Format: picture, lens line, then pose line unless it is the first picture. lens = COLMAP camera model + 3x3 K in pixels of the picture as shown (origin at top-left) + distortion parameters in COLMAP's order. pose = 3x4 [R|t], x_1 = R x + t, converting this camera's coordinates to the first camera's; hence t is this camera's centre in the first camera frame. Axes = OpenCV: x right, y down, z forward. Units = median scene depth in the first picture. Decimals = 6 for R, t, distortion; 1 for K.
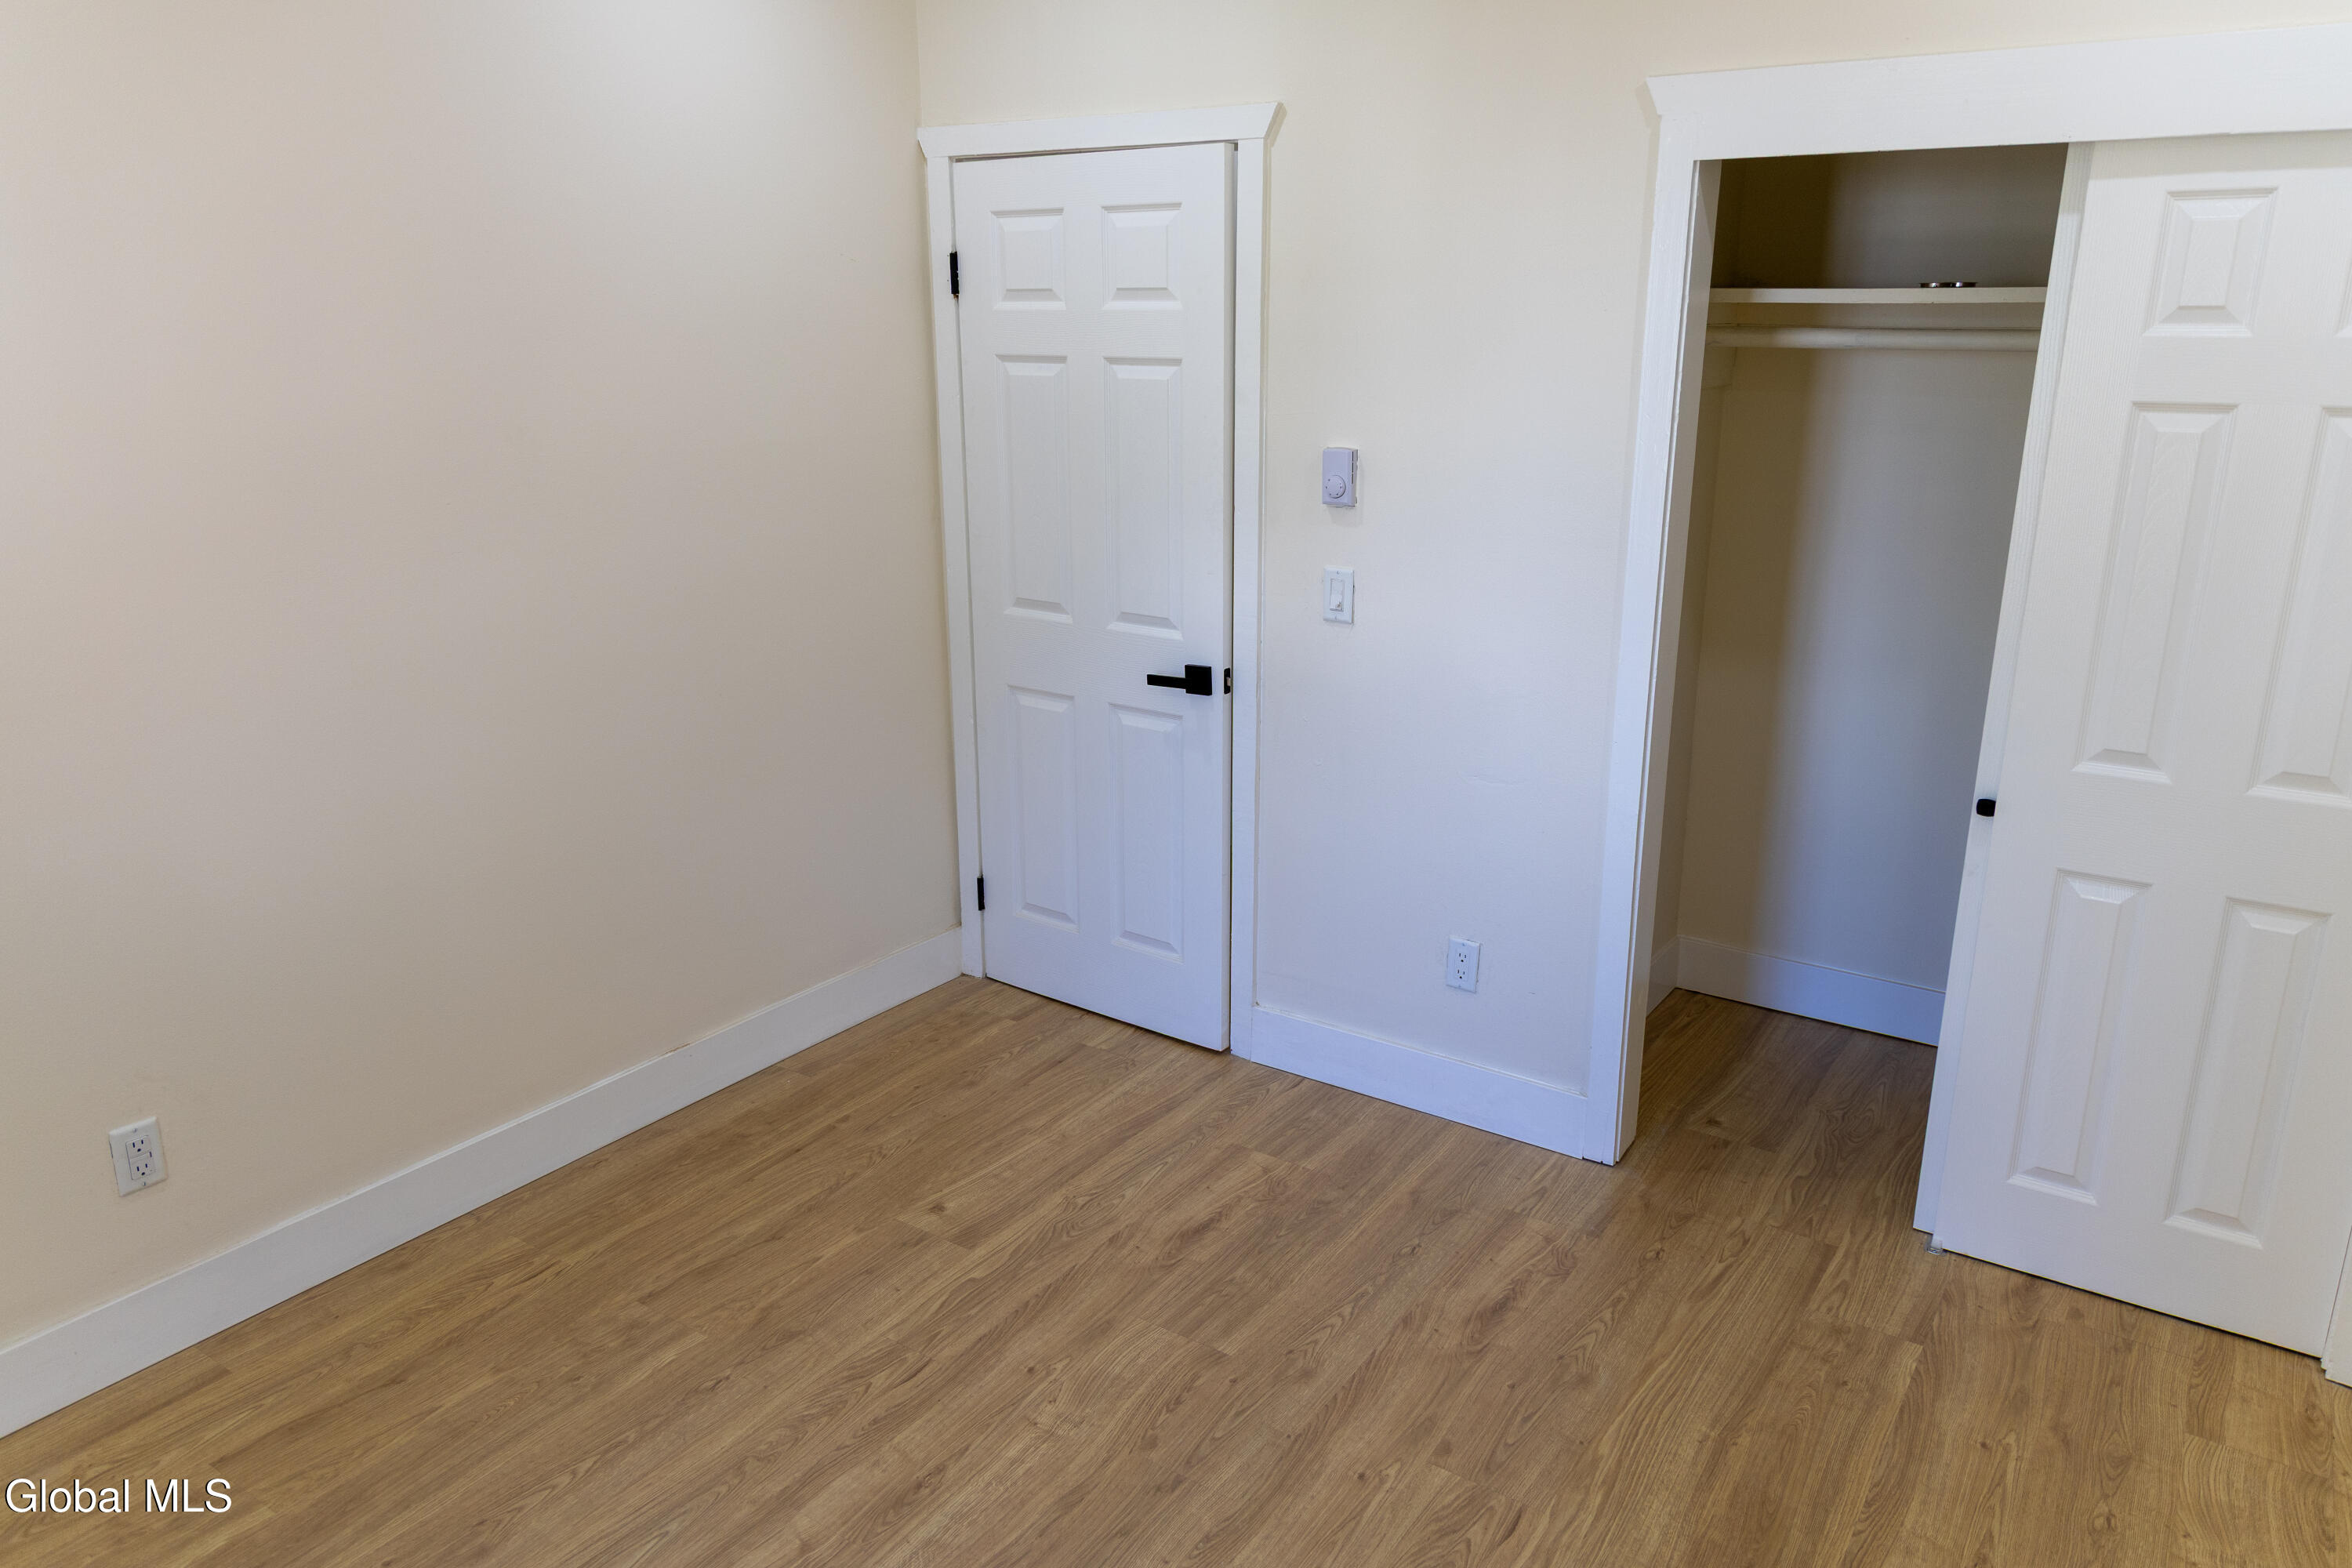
lens RADIAL K [[1613.8, 0, 1176.0], [0, 1613.8, 784.0], [0, 0, 1]] dist [0.026440, -0.004816]
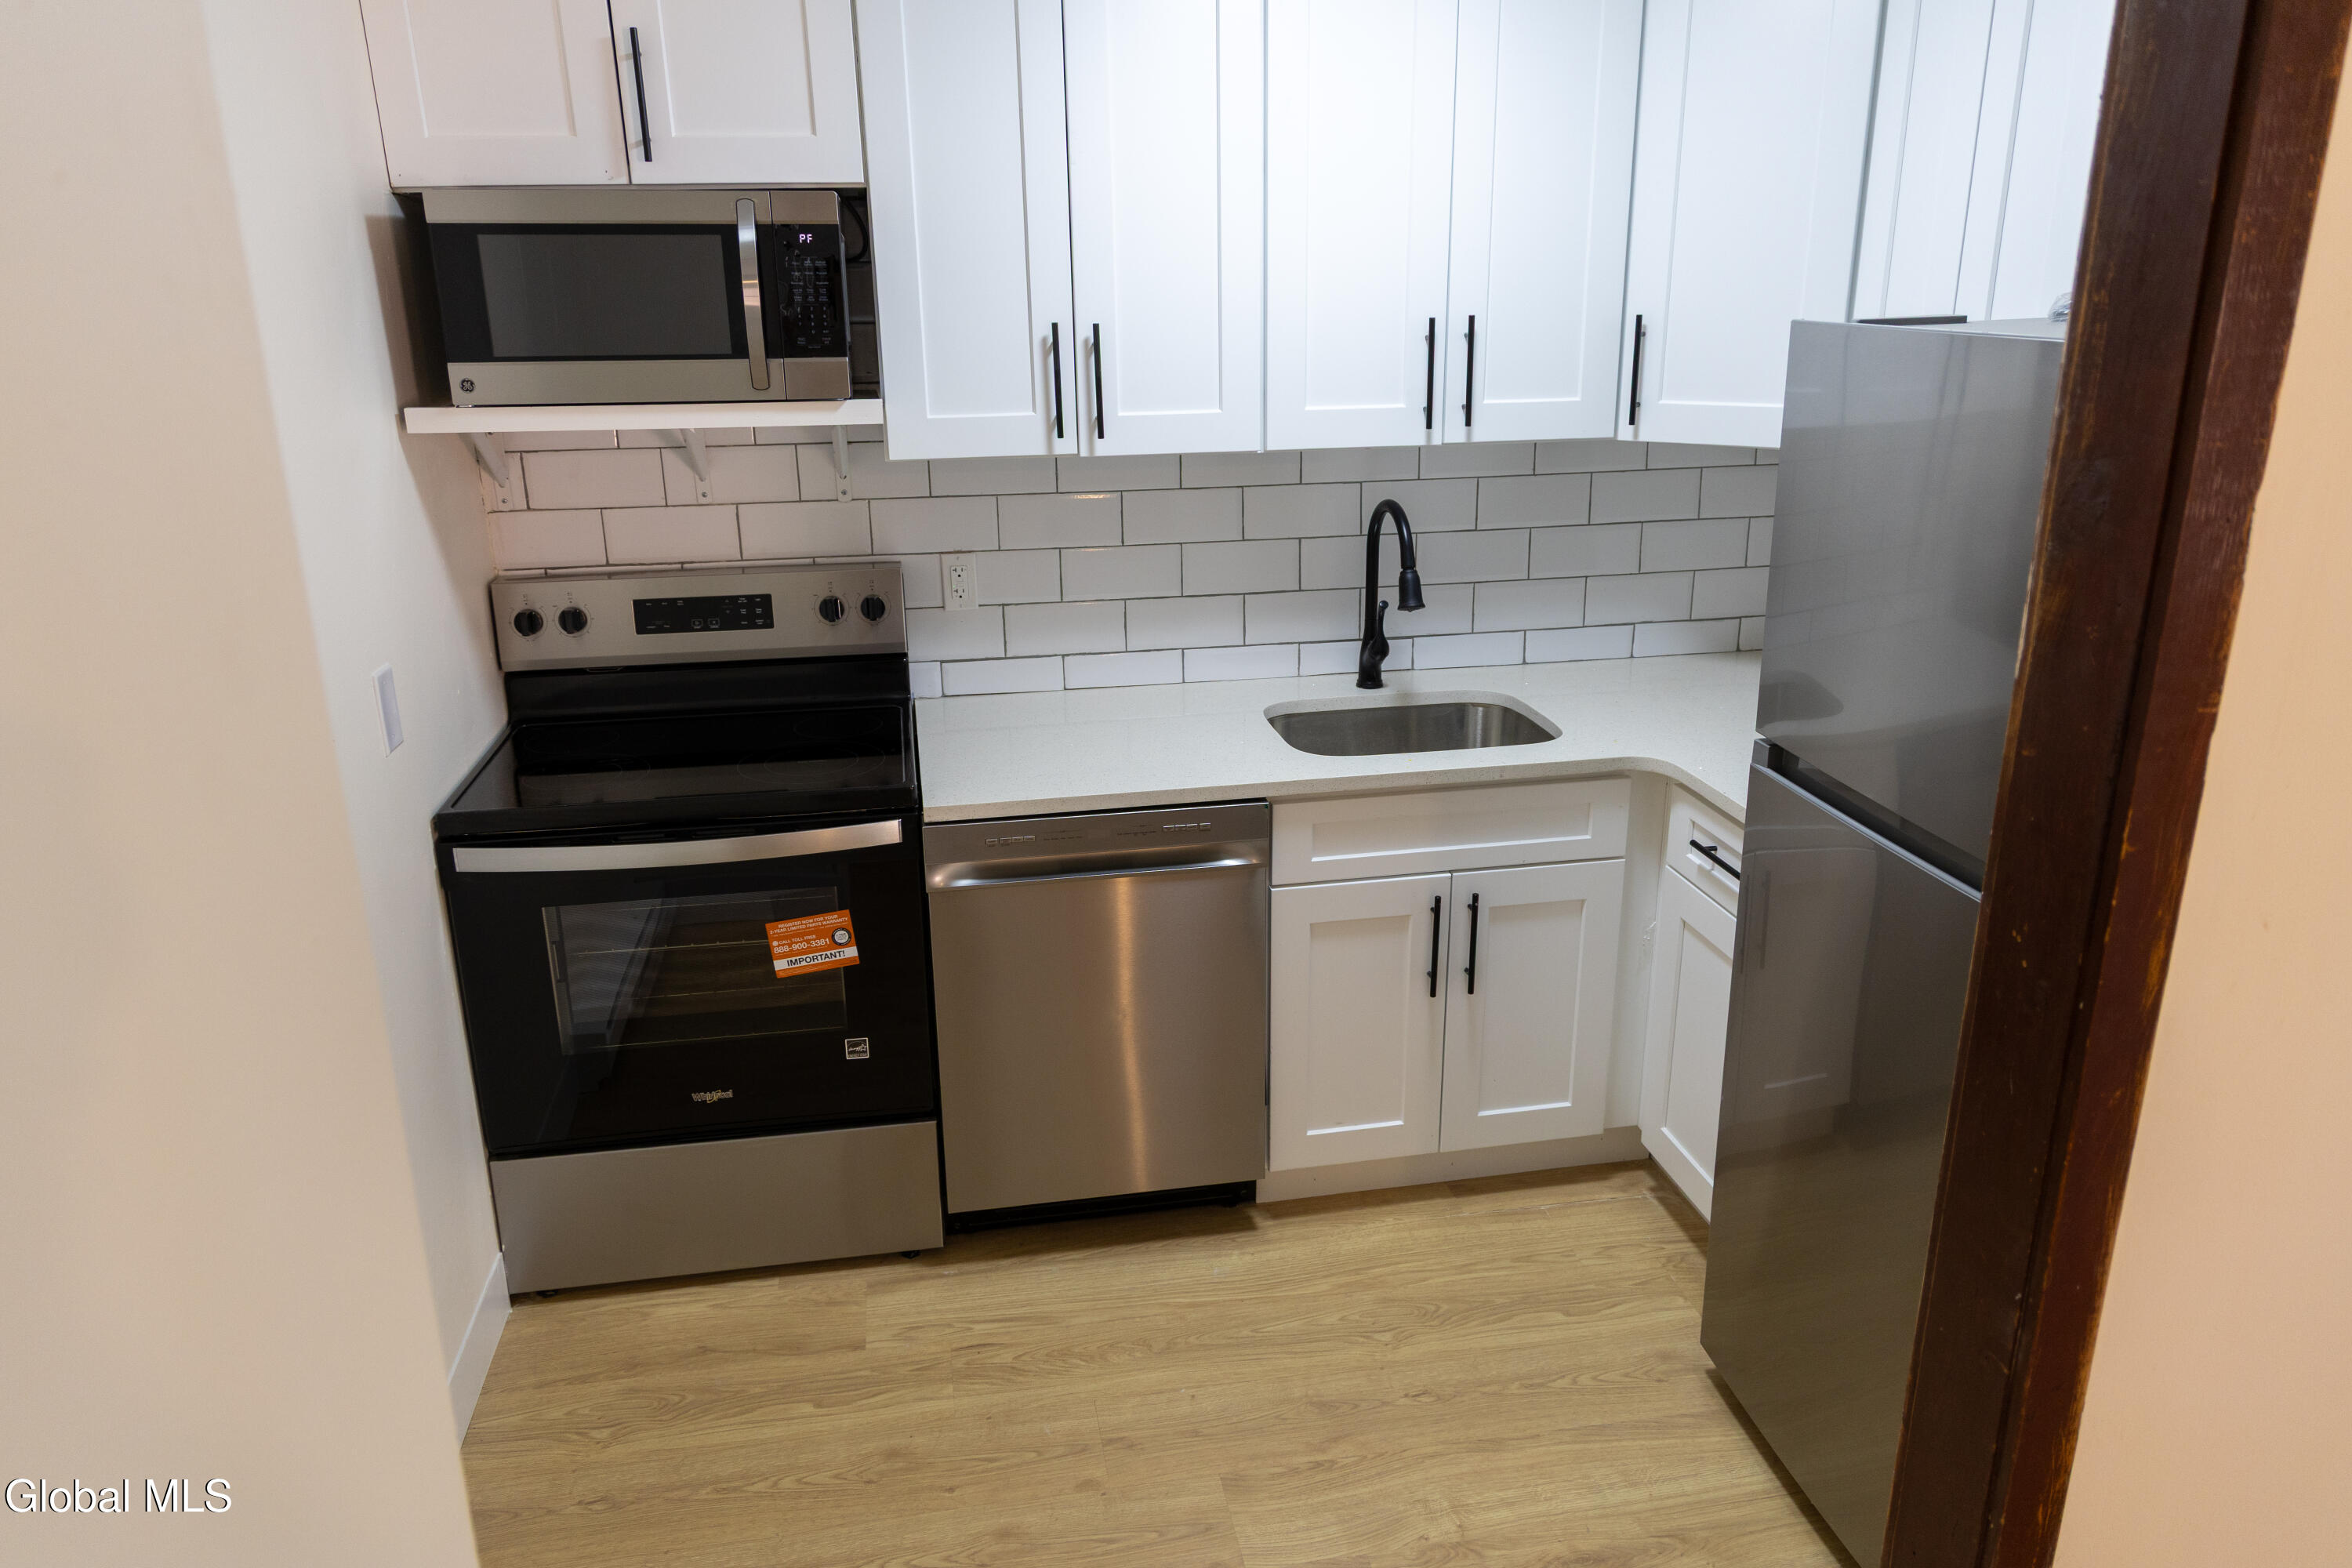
lens RADIAL K [[1606.4, 0, 1176.0], [0, 1606.4, 784.0], [0, 0, 1]] dist [0.028637, -0.002991]
pose [[-0.695308, -0.228044, 0.681574, -0.462710], [0.202354, 0.847848, 0.490108, -0.408486], [-0.689637, 0.478695, -0.543370, 1.291842]]
